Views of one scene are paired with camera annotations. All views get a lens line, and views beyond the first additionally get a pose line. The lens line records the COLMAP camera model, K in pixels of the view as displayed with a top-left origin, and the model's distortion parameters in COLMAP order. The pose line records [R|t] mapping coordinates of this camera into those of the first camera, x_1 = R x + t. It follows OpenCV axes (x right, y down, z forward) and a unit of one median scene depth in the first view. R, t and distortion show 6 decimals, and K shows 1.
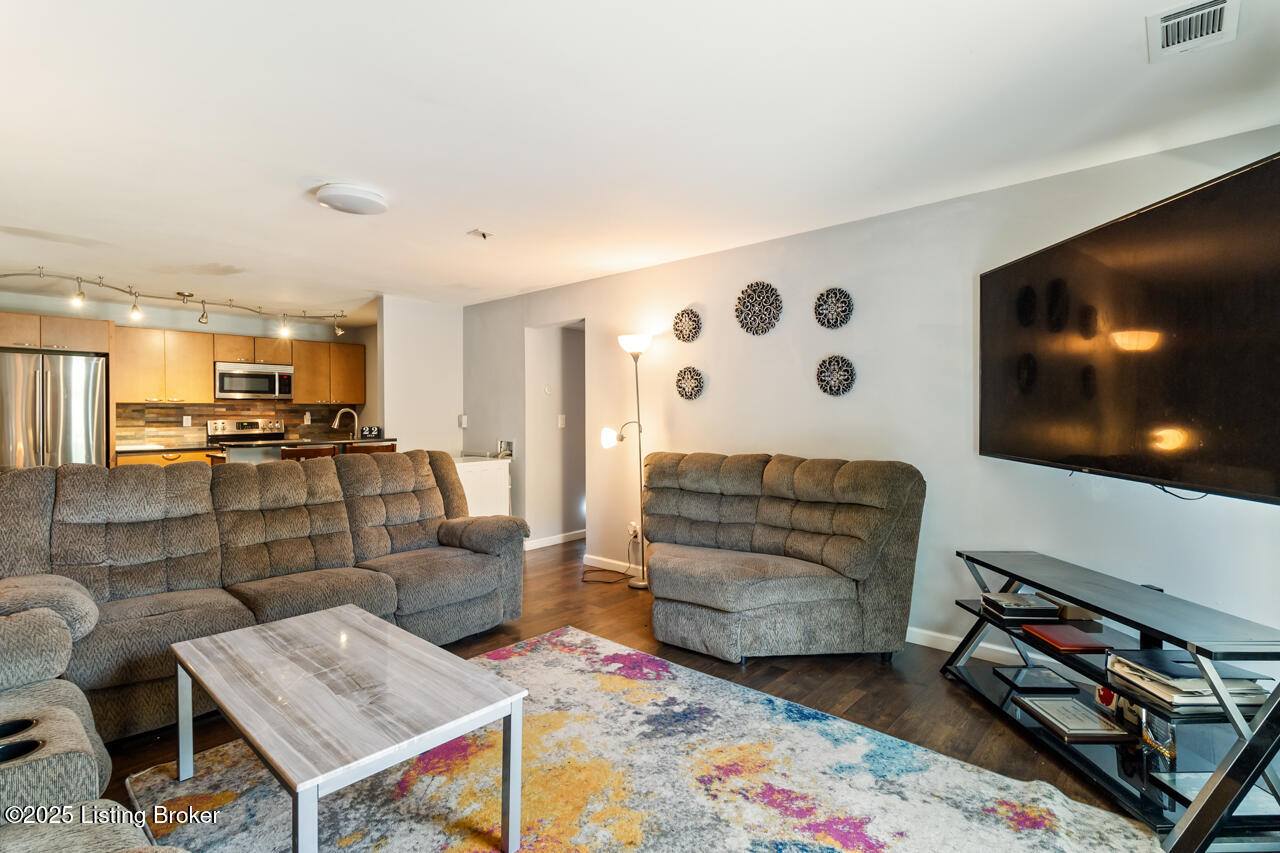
lens RADIAL K [[596.6, 0, 639.4], [0, 596.6, 420.7], [0, 0, 1]] dist [0.012434, 0.000355]
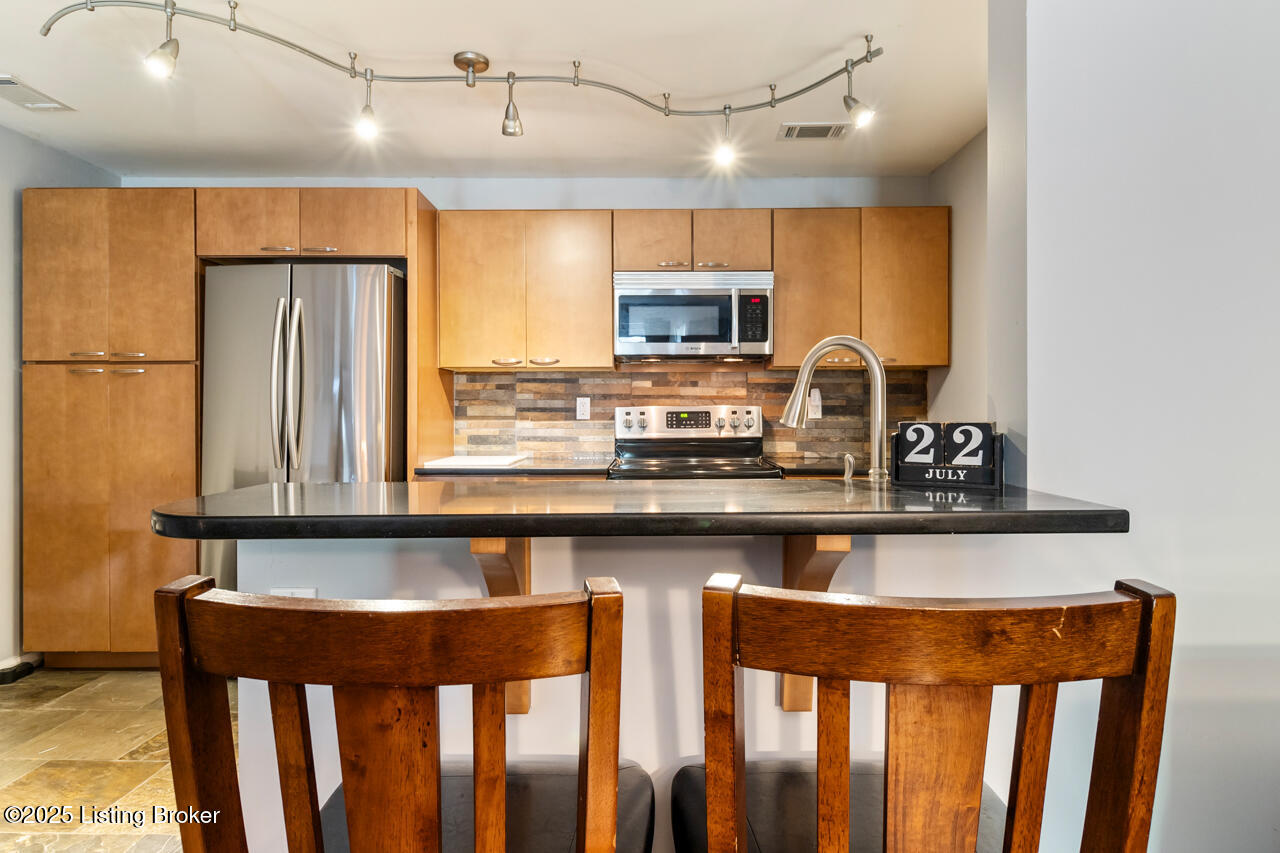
lens RADIAL K [[707.5, 0, 666.9], [0, 707.5, 414.6], [0, 0, 1]] dist [0.003126, -0.001309]
pose [[0.674813, 0.003618, -0.737980, -0.288919], [-0.010541, 0.999933, -0.004737, 0.007522], [0.737913, 0.010976, 0.674806, 0.657689]]
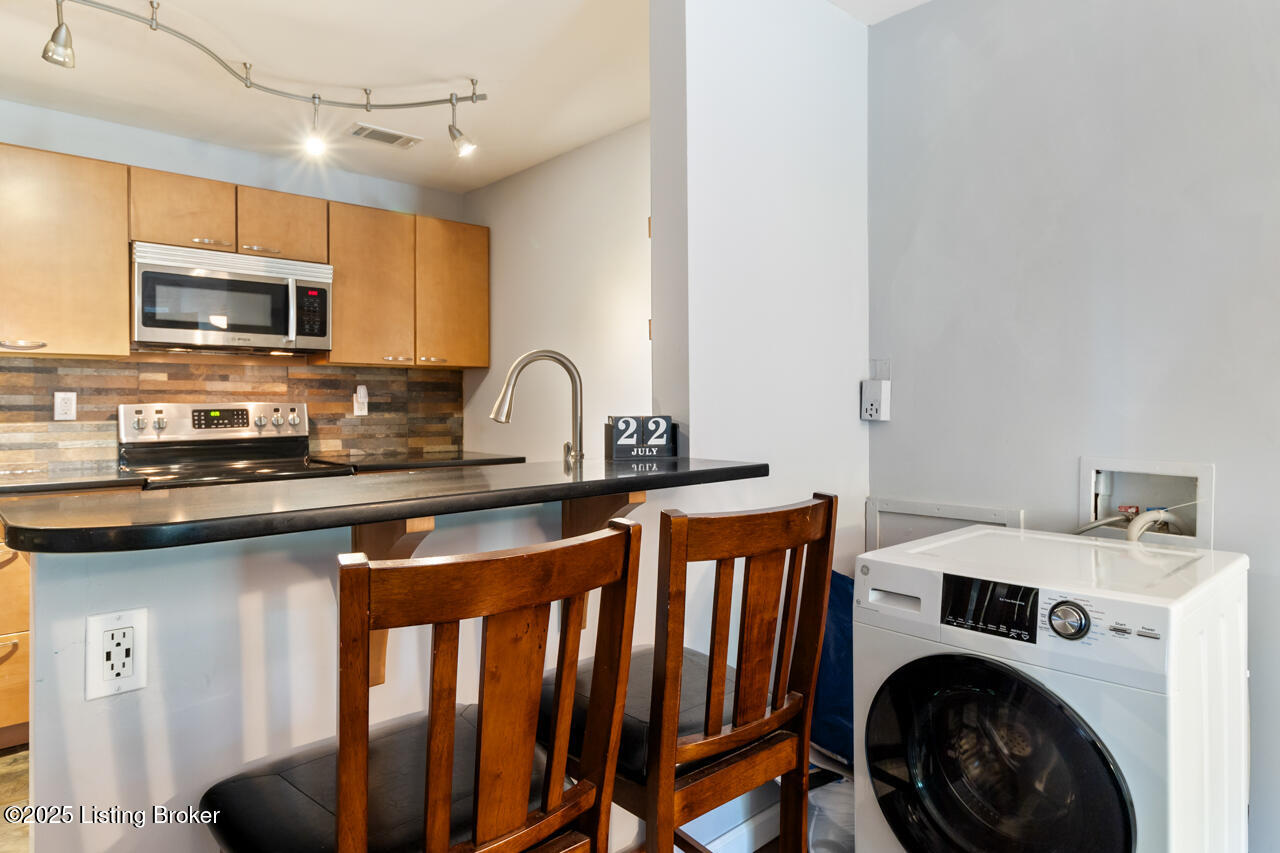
lens RADIAL K [[735.5, 0, 645.2], [0, 735.5, 407.0], [0, 0, 1]] dist [0.004579, -0.000635]
pose [[0.995773, -0.003877, -0.091771, -0.344956], [0.002725, 0.999916, -0.012679, 0.008041], [0.091813, 0.012375, 0.995699, 0.565467]]
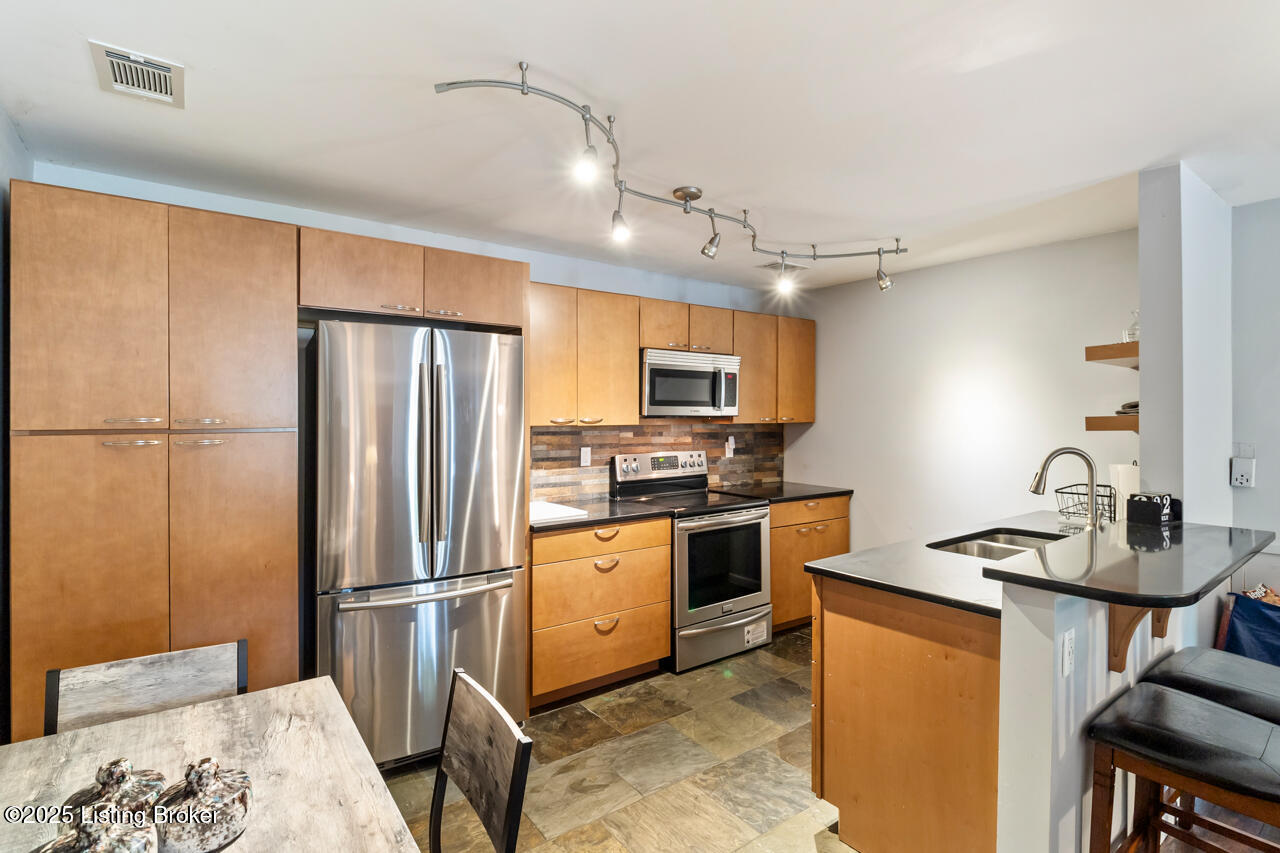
lens RADIAL K [[603.9, 0, 656.2], [0, 603.9, 417.1], [0, 0, 1]] dist [0.000086, 0.000115]
pose [[0.982252, 0.001649, -0.187557, -0.572253], [-0.004241, 0.999901, -0.013420, -0.028045], [0.187516, 0.013977, 0.982162, 0.453032]]
